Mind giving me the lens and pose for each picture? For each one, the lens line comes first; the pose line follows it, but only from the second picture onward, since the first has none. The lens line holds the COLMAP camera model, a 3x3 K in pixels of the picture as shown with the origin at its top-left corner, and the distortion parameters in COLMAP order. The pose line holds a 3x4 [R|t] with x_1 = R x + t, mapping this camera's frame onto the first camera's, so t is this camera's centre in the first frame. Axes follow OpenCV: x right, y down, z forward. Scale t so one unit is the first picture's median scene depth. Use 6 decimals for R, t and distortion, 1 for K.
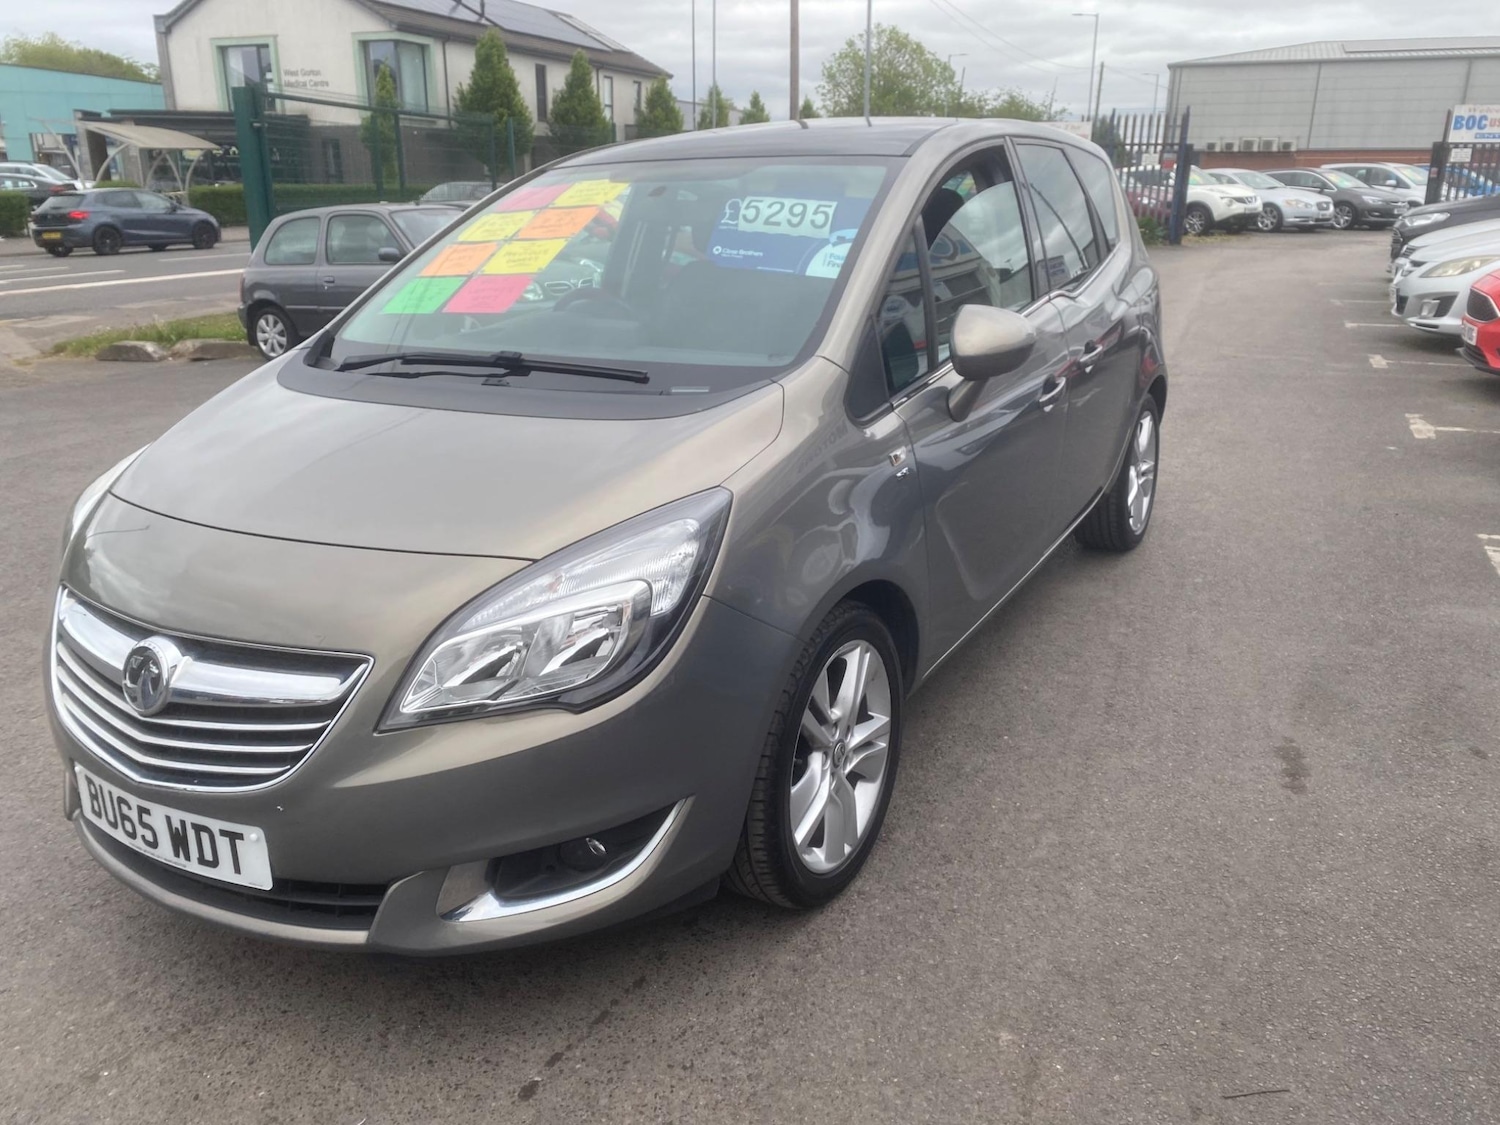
lens RADIAL K [[1154.6, 0, 752.7], [0, 1154.6, 538.3], [0, 0, 1]] dist [0.002157, 0.008680]
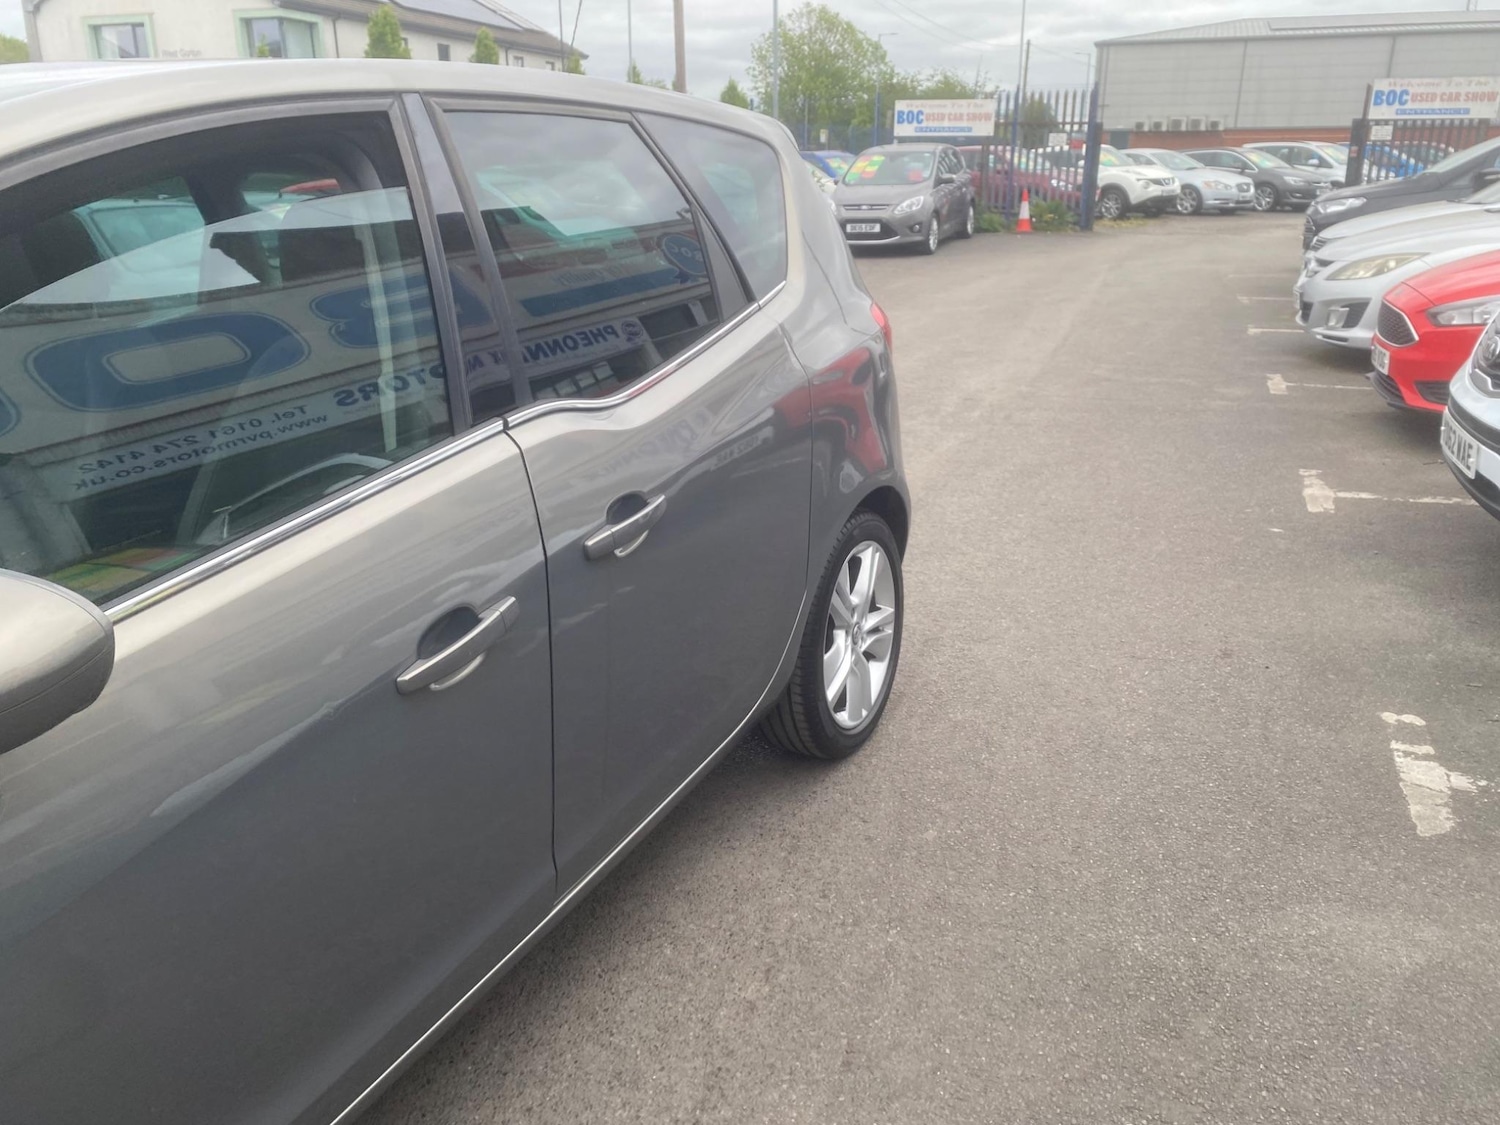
lens RADIAL K [[1143.1, 0, 753.3], [0, 1143.1, 542.4], [0, 0, 1]] dist [0.003661, 0.004234]
pose [[0.998955, -0.021773, 0.040179, 0.053452], [0.020984, 0.999580, 0.019979, -0.025910], [-0.040598, -0.019115, 0.998993, 0.079681]]
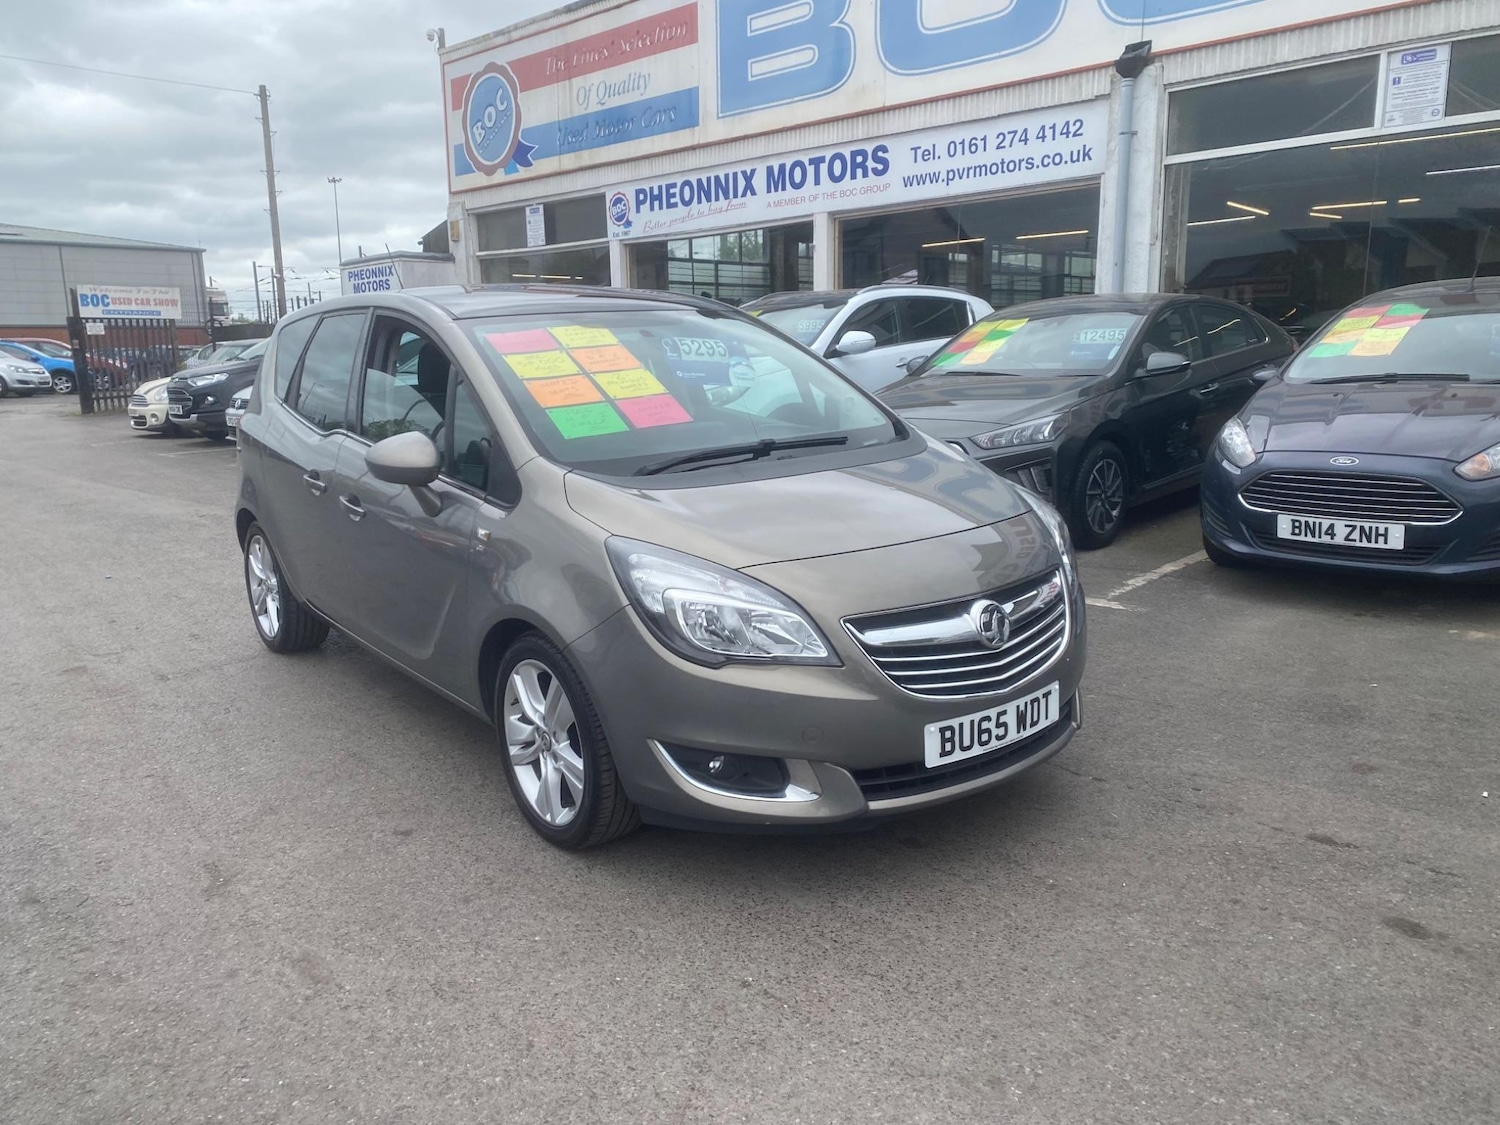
lens RADIAL K [[1148.3, 0, 737.5], [0, 1148.3, 569.0], [0, 0, 1]] dist [0.013886, 0.001089]
pose [[0.376219, -0.185583, 0.907754, -0.181403], [0.291395, 0.953720, 0.074212, -0.014649], [-0.879516, 0.236595, 0.412886, 0.057522]]
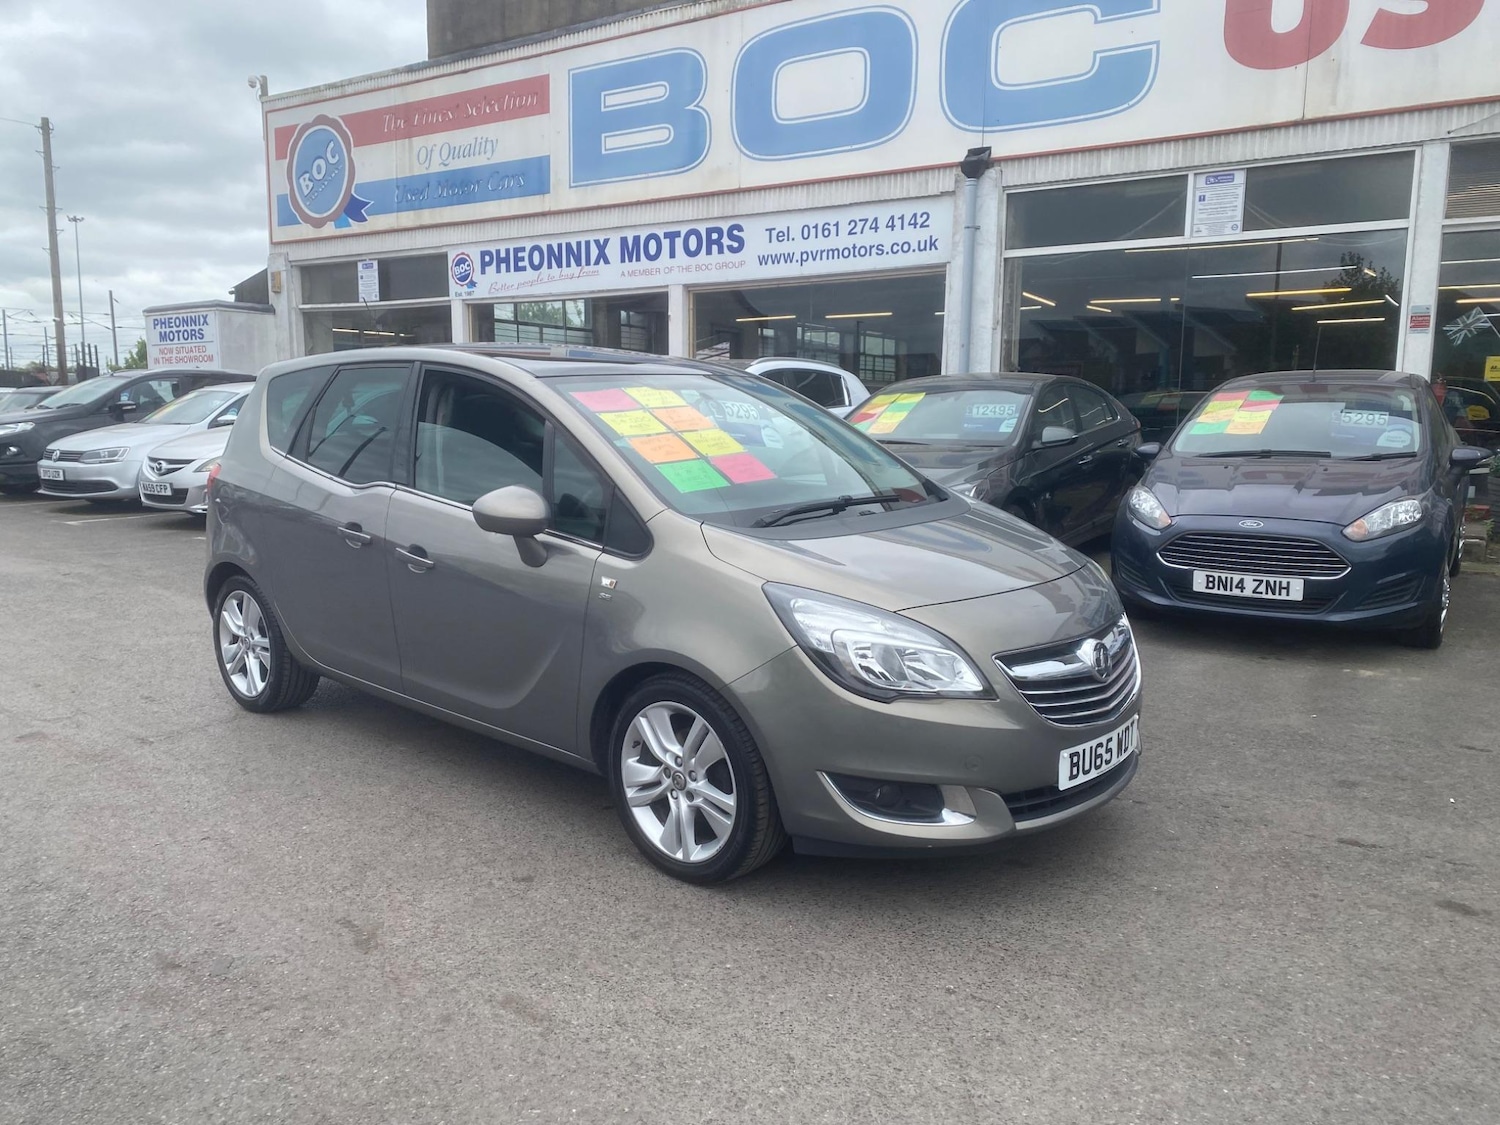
lens RADIAL K [[1141.4, 0, 731.8], [0, 1141.4, 572.6], [0, 0, 1]] dist [0.041545, -0.046407]
pose [[0.192686, -0.138015, 0.971506, -0.205298], [0.280079, 0.956608, 0.080348, -0.027241], [-0.940440, 0.256617, 0.222980, 0.098282]]
